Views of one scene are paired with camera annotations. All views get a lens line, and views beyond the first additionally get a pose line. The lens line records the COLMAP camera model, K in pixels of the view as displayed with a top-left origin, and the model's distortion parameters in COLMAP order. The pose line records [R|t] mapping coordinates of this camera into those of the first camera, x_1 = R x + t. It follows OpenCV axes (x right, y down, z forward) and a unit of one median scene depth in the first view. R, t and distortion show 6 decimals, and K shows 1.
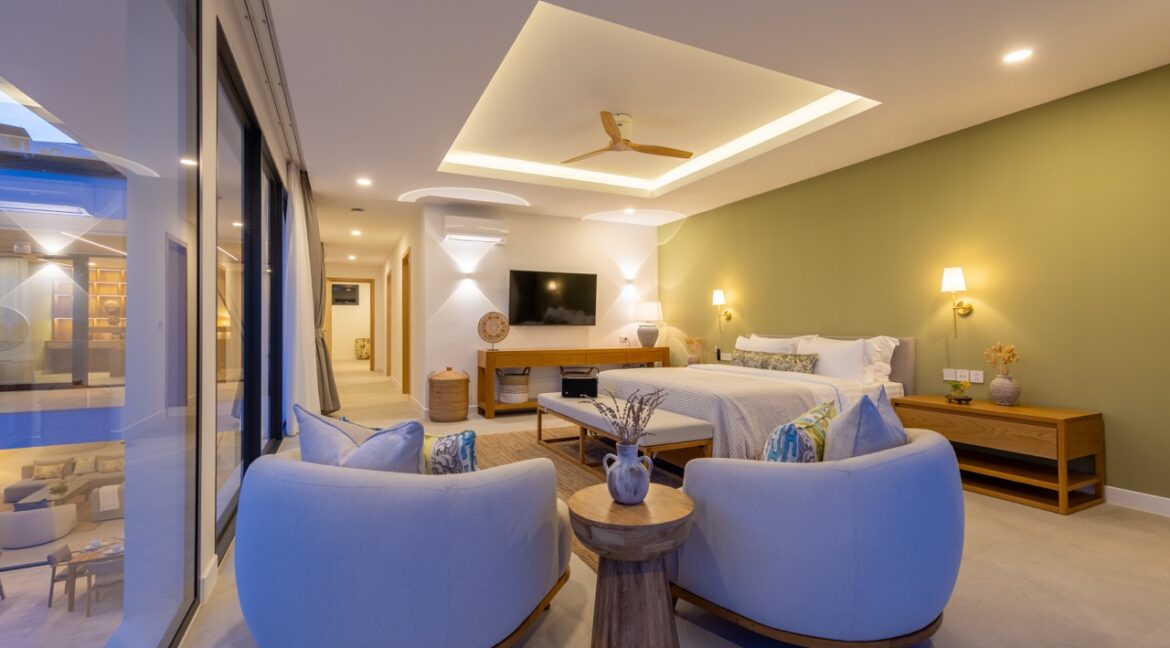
lens RADIAL K [[494.9, 0, 601.9], [0, 494.9, 323.2], [0, 0, 1]] dist [-0.000662, 0.000005]
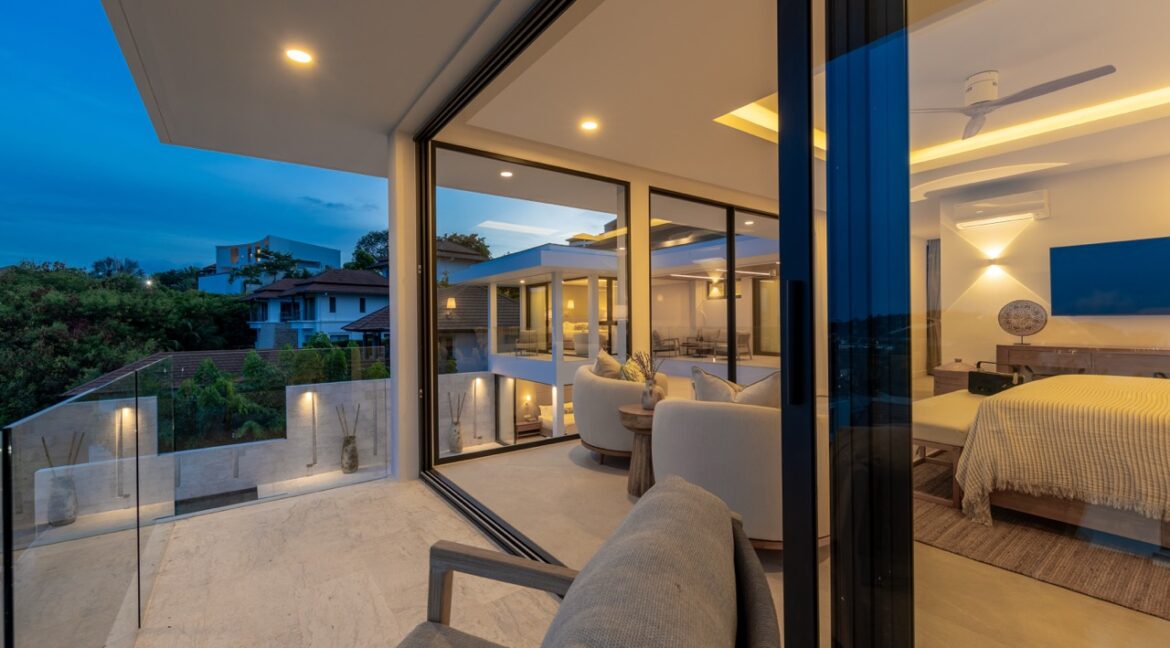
lens RADIAL K [[474.0, 0, 575.6], [0, 474.0, 329.2], [0, 0, 1]] dist [0.011449, 0.000126]
pose [[0.140809, 0.020923, -0.989816, 0.500856], [0.013500, 0.999643, 0.023051, -0.002063], [0.989945, -0.016609, 0.140476, 0.110562]]
